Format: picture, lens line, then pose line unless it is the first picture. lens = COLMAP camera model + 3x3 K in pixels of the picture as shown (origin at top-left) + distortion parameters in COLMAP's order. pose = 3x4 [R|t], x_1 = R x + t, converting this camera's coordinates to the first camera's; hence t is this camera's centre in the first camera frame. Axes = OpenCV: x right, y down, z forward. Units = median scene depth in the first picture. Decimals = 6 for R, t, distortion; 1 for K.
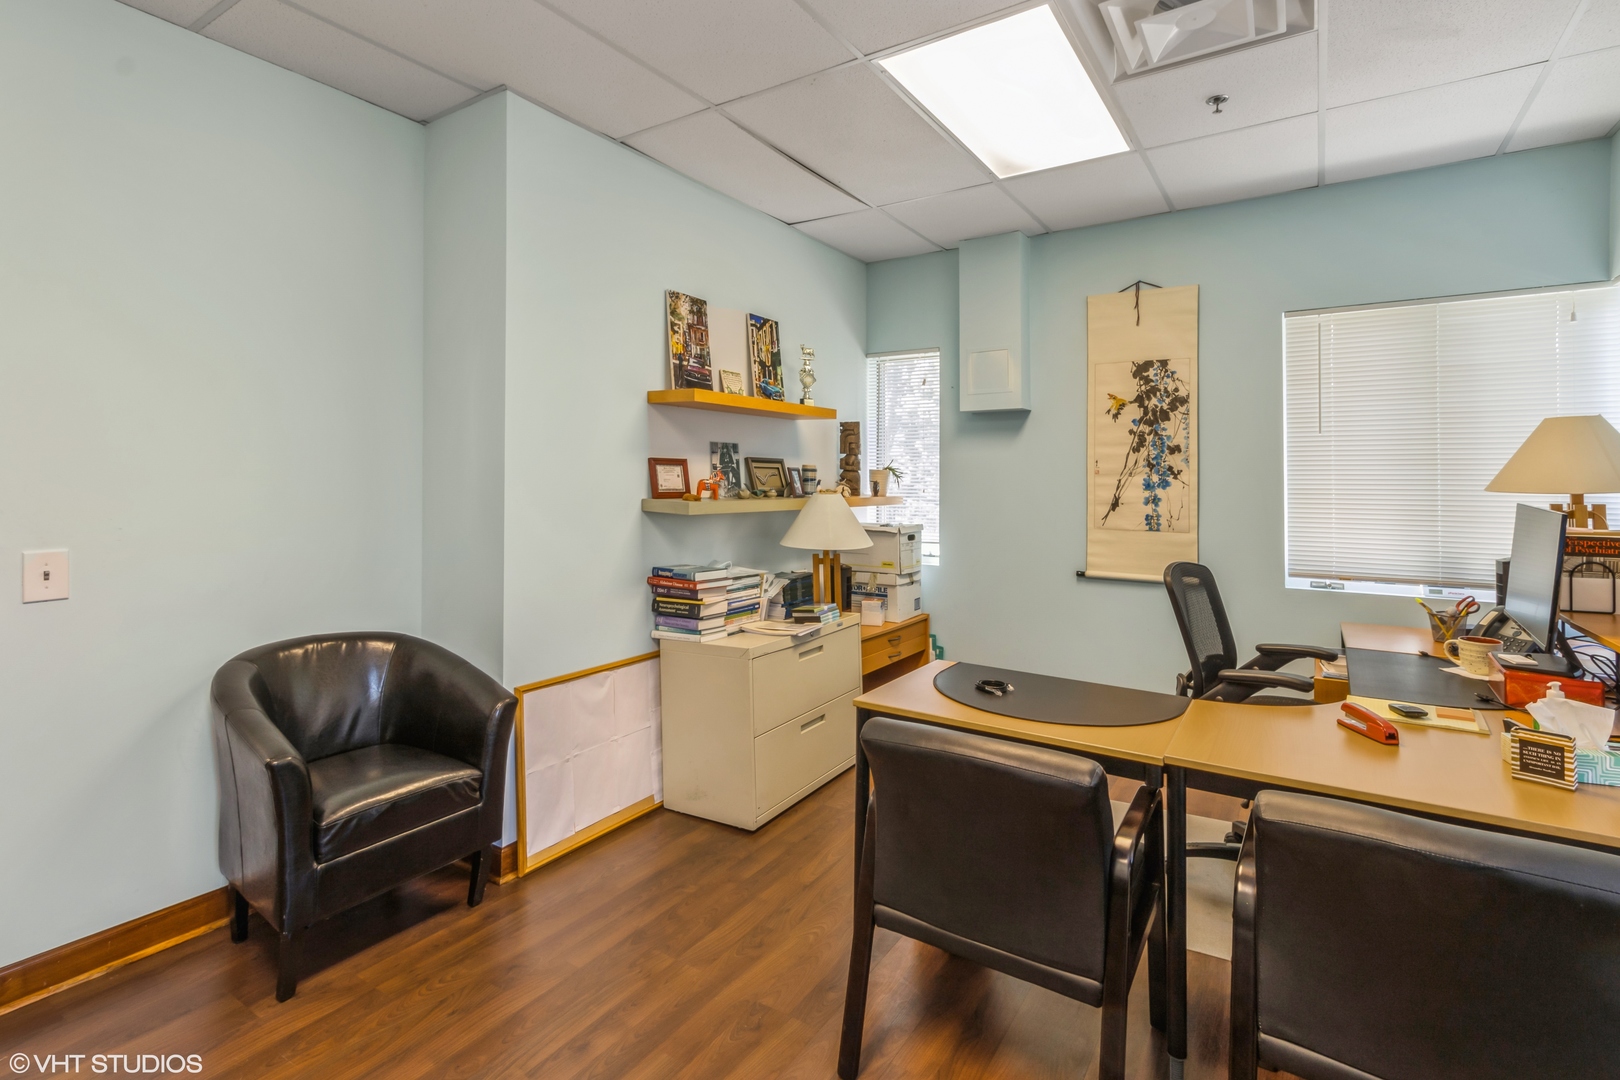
lens RADIAL K [[769.5, 0, 808.5], [0, 769.5, 474.0], [0, 0, 1]] dist [0.002735, 0.001097]
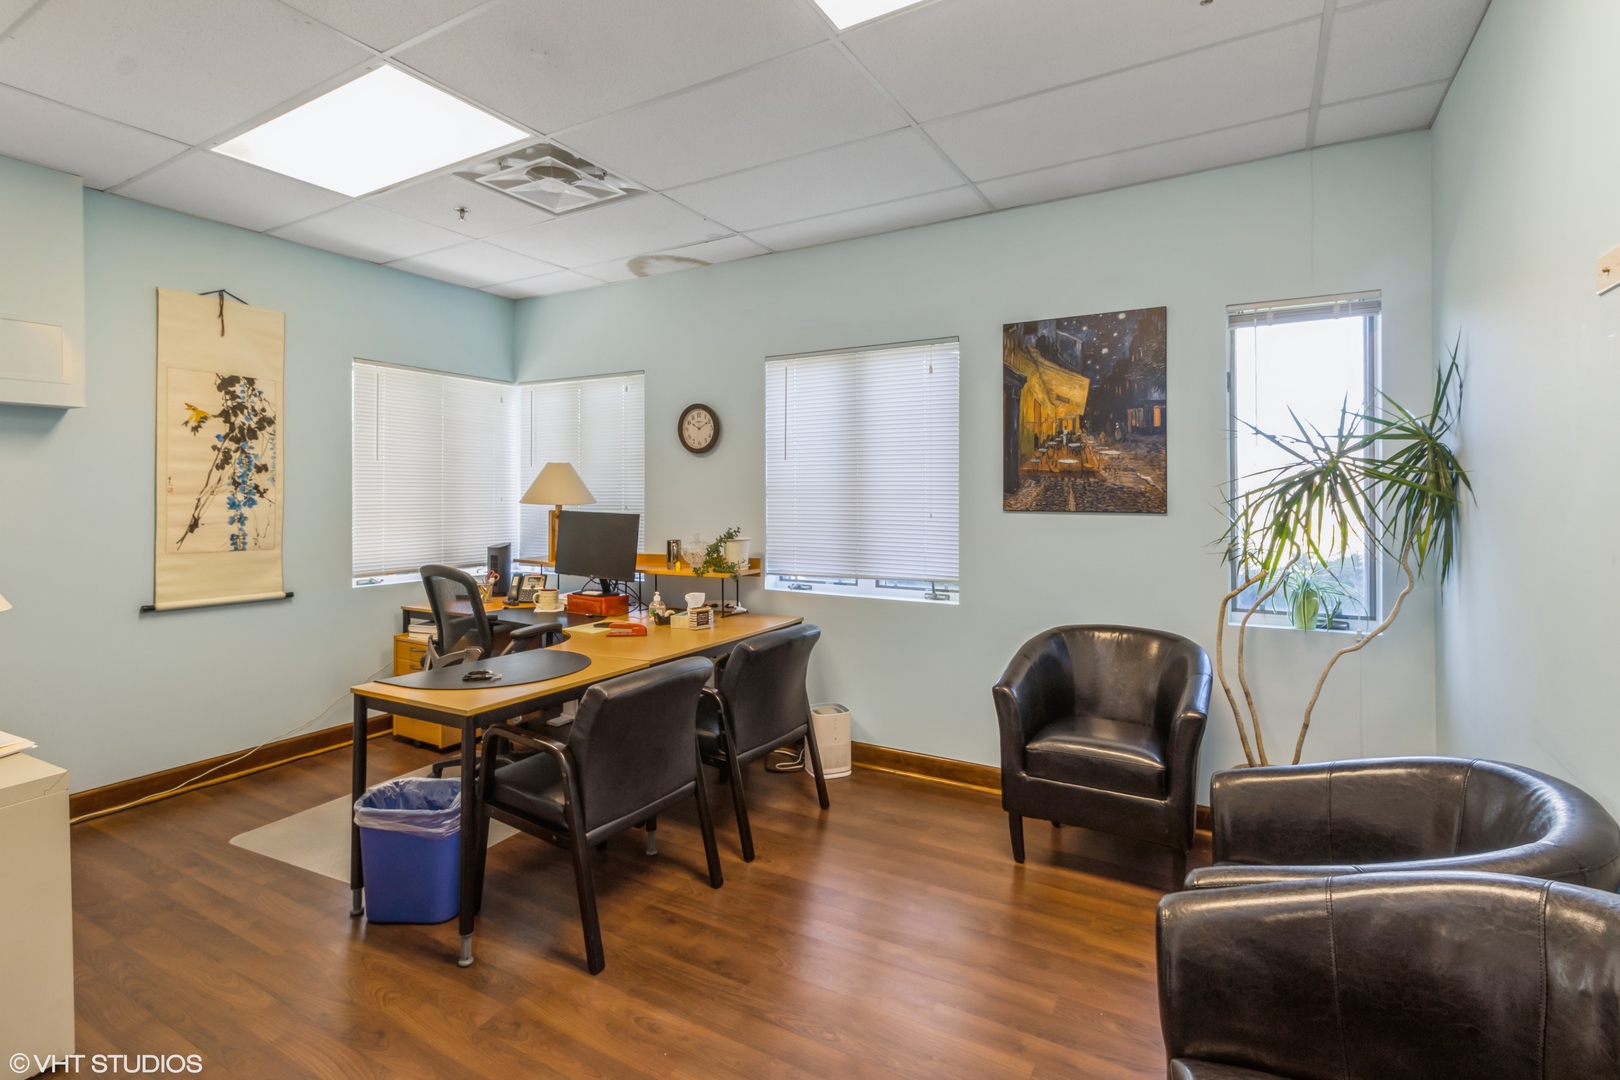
lens RADIAL K [[769.5, 0, 783.9], [0, 769.5, 494.0], [0, 0, 1]] dist [0.002735, 0.001097]
pose [[-0.042152, -0.002605, 0.999108, -0.561183], [-0.007181, 0.999972, 0.002305, -0.005270], [-0.999085, -0.007078, -0.042169, 0.348420]]
